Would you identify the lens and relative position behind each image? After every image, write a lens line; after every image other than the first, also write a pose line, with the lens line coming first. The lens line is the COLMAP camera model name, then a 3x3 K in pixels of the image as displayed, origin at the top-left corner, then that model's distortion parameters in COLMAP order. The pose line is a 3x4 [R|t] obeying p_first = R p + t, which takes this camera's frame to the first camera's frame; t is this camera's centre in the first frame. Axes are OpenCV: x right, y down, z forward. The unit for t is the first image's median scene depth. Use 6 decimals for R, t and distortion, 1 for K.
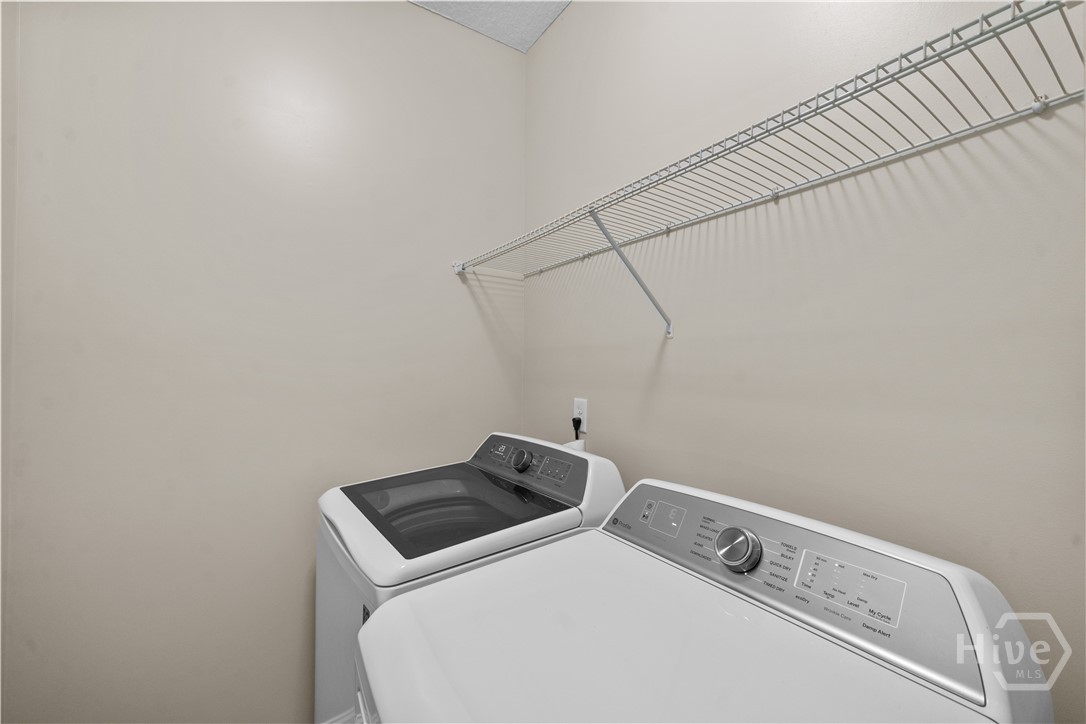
lens RADIAL K [[466.7, 0, 542.7], [0, 466.7, 356.7], [0, 0, 1]] dist [0.015455, -0.000070]
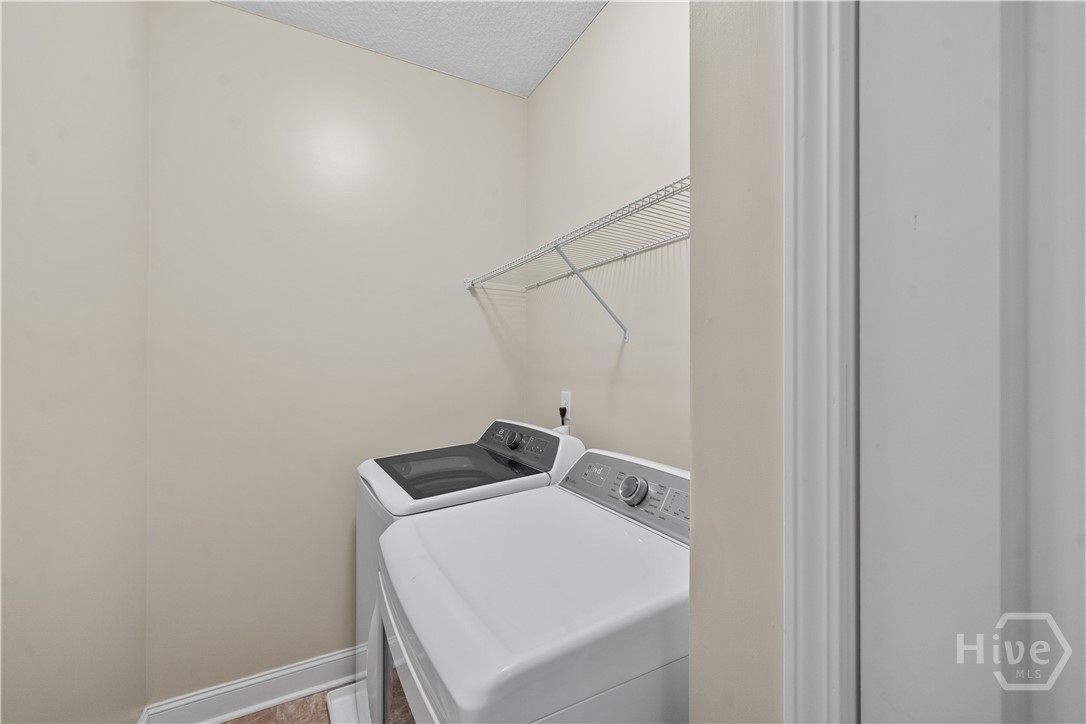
lens RADIAL K [[466.7, 0, 540.5], [0, 466.7, 362.3], [0, 0, 1]] dist [0.015455, -0.000070]
pose [[0.996450, -0.000376, -0.084184, 0.146510], [0.001443, 0.999919, 0.012609, -0.002443], [0.084172, -0.012686, 0.996370, -0.265735]]
